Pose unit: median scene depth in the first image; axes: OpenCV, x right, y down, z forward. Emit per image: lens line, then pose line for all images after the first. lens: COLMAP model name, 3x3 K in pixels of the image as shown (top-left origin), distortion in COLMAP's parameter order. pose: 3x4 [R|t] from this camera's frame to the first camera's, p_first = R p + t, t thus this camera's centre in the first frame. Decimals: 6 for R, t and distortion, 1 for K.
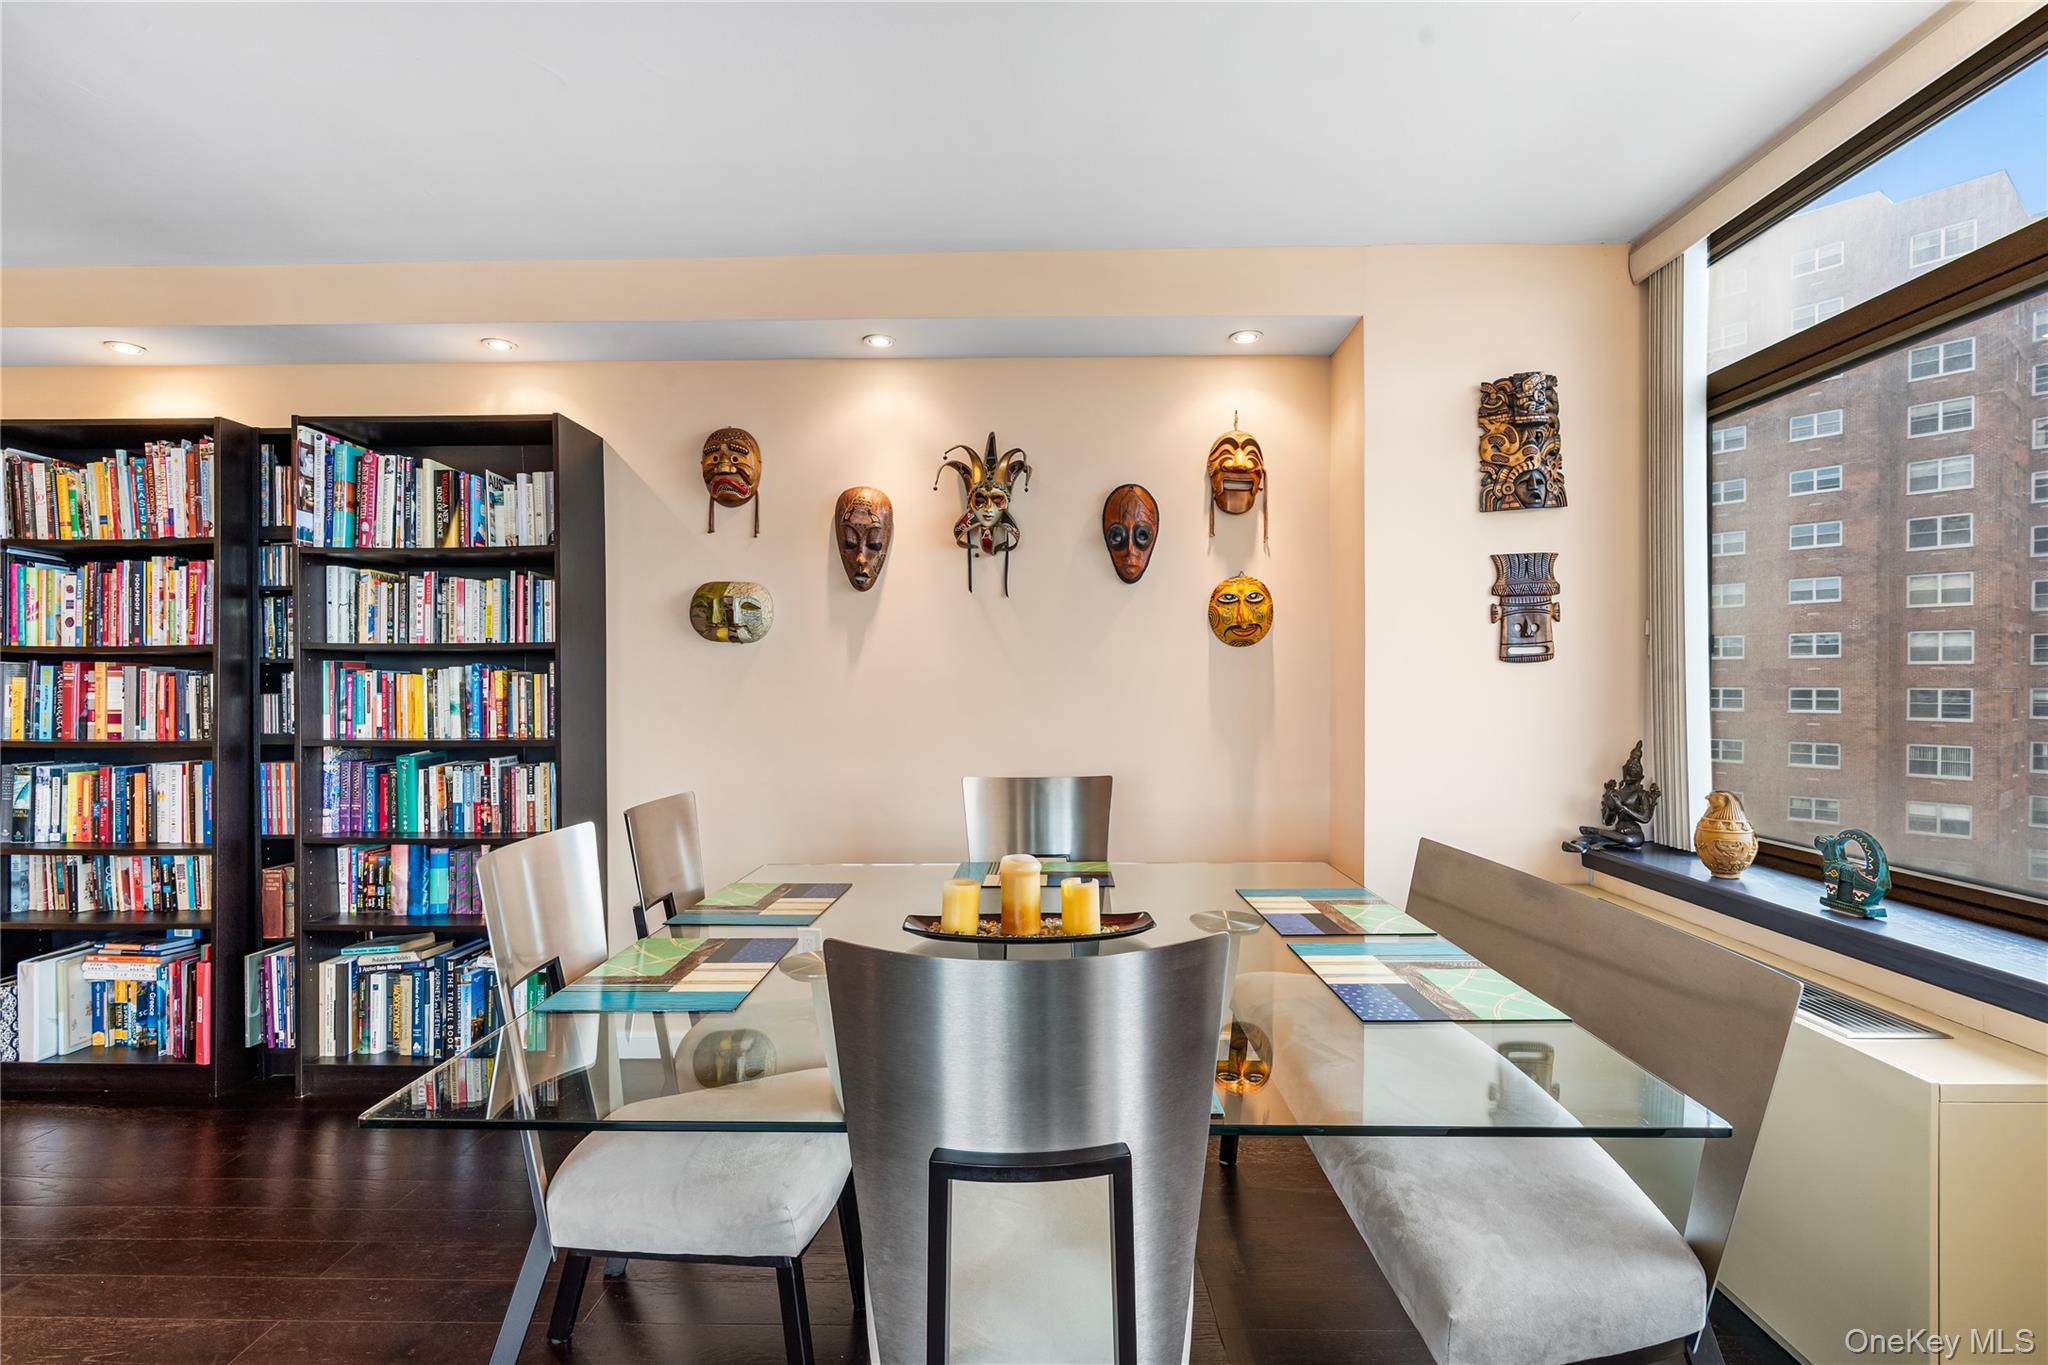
lens RADIAL K [[1096.5, 0, 1031.7], [0, 1096.5, 692.4], [0, 0, 1]] dist [-0.001795, 0.000526]
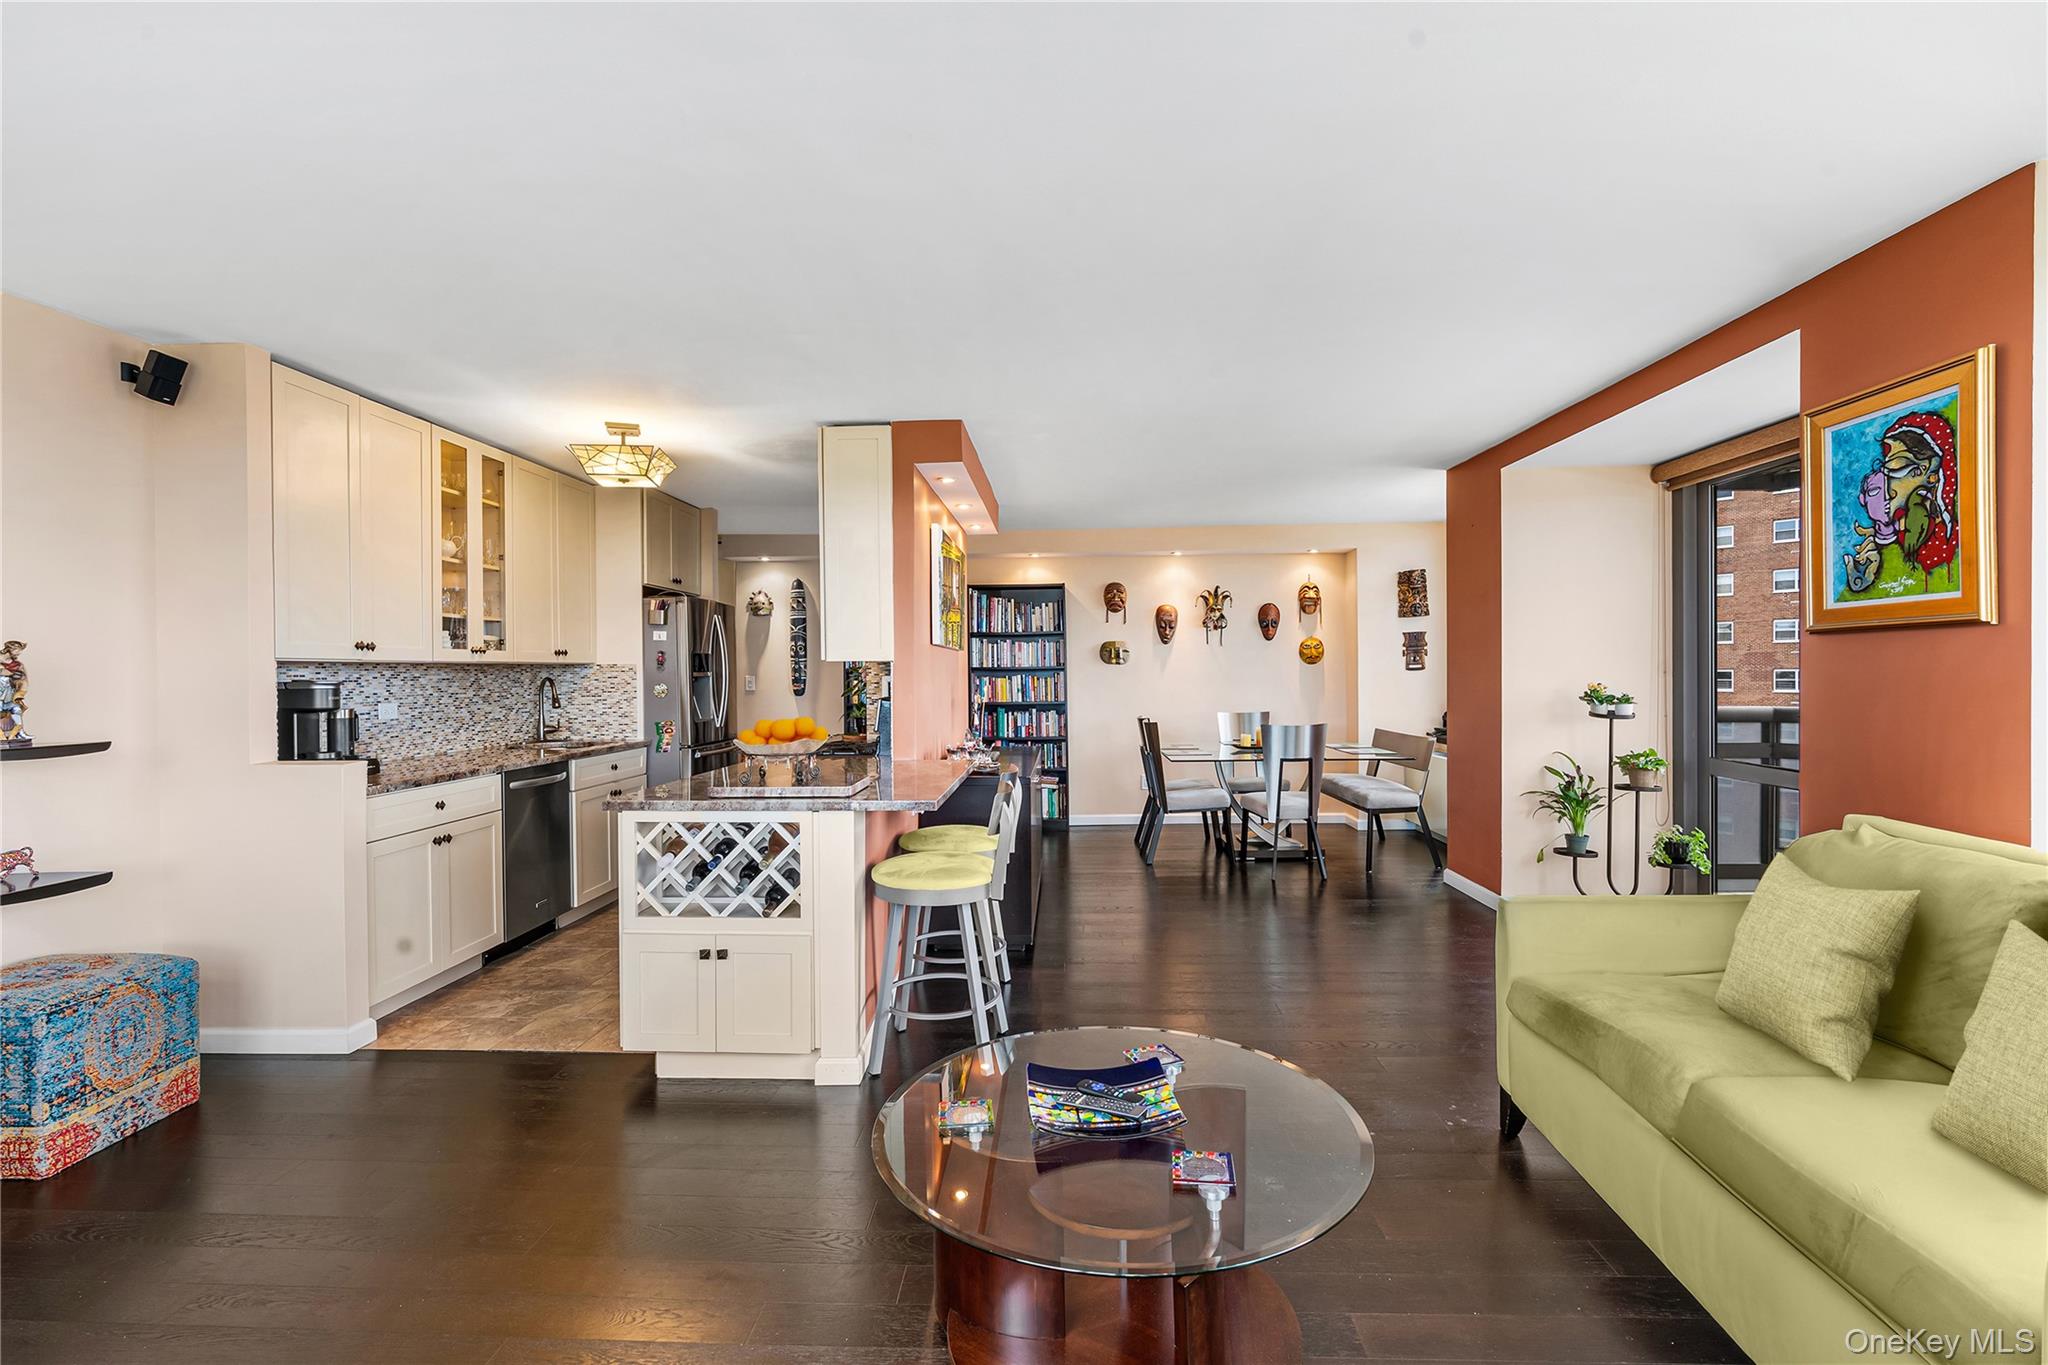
lens RADIAL K [[1096.5, 0, 1031.7], [0, 1096.5, 692.4], [0, 0, 1]] dist [-0.001795, 0.000526]
pose [[0.999779, -0.009675, -0.018676, -0.441943], [0.009880, 0.999892, 0.010893, -0.009983], [0.018568, -0.011075, 0.999766, -1.678888]]
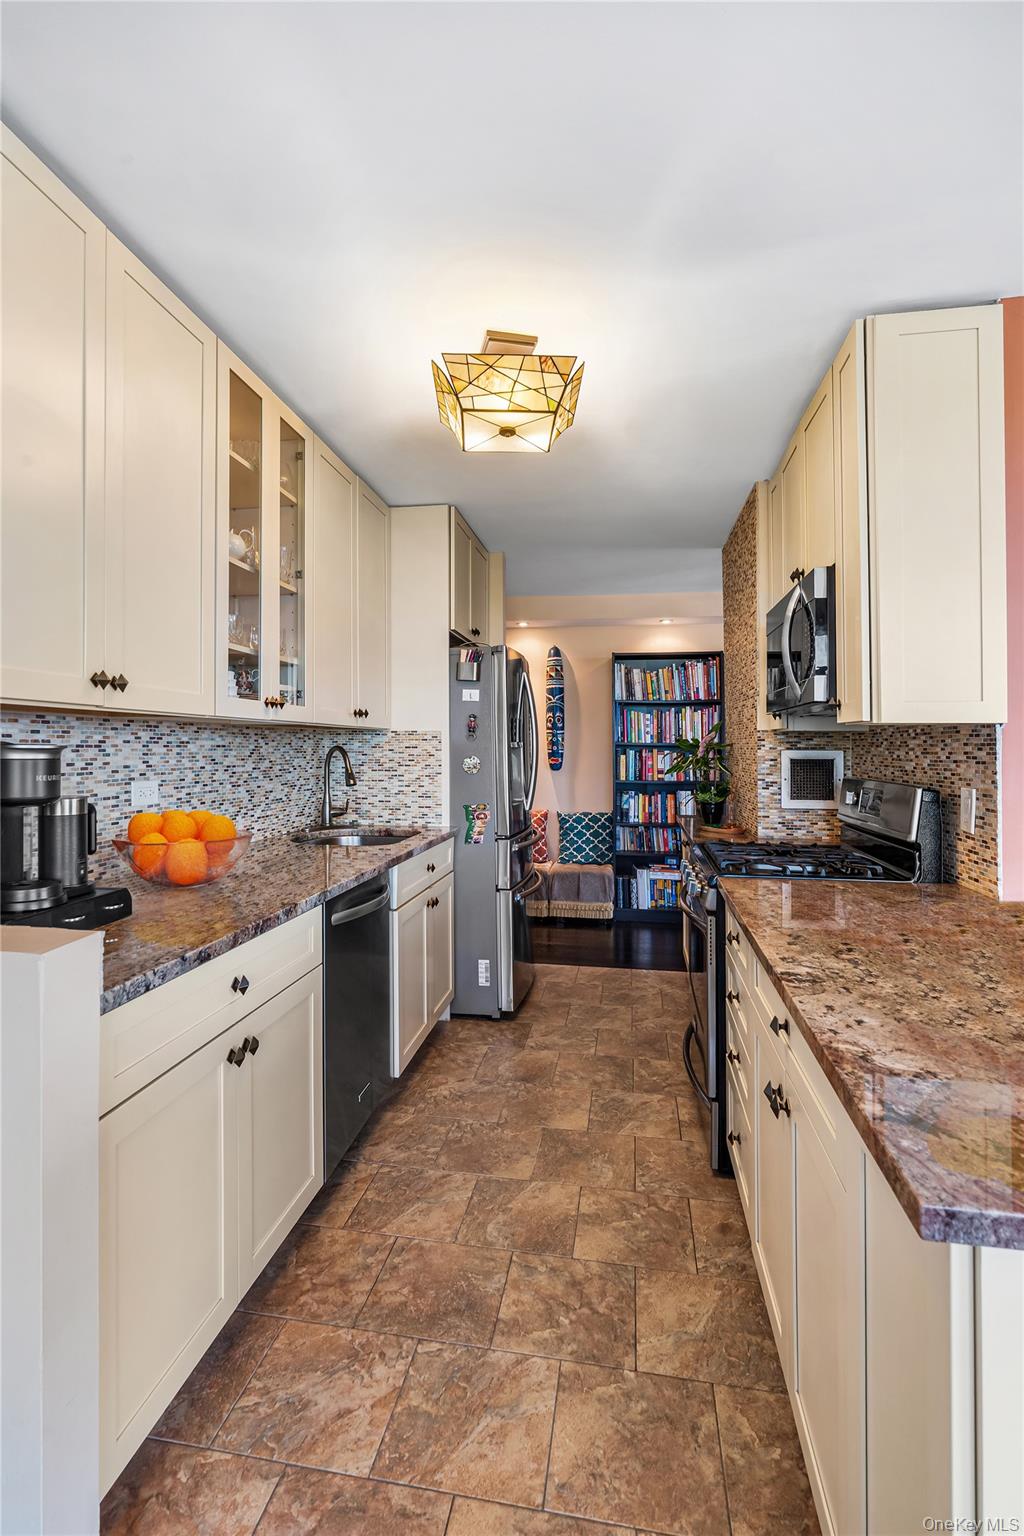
lens RADIAL K [[822.4, 0, 512.0], [0, 822.4, 768.0], [0, 0, 1]] dist [-0.001795, 0.000526]
pose [[0.992425, 0.007719, -0.122610, -0.945855], [-0.005817, 0.999857, 0.015863, -0.012923], [0.122715, -0.015029, 0.992328, -0.867662]]
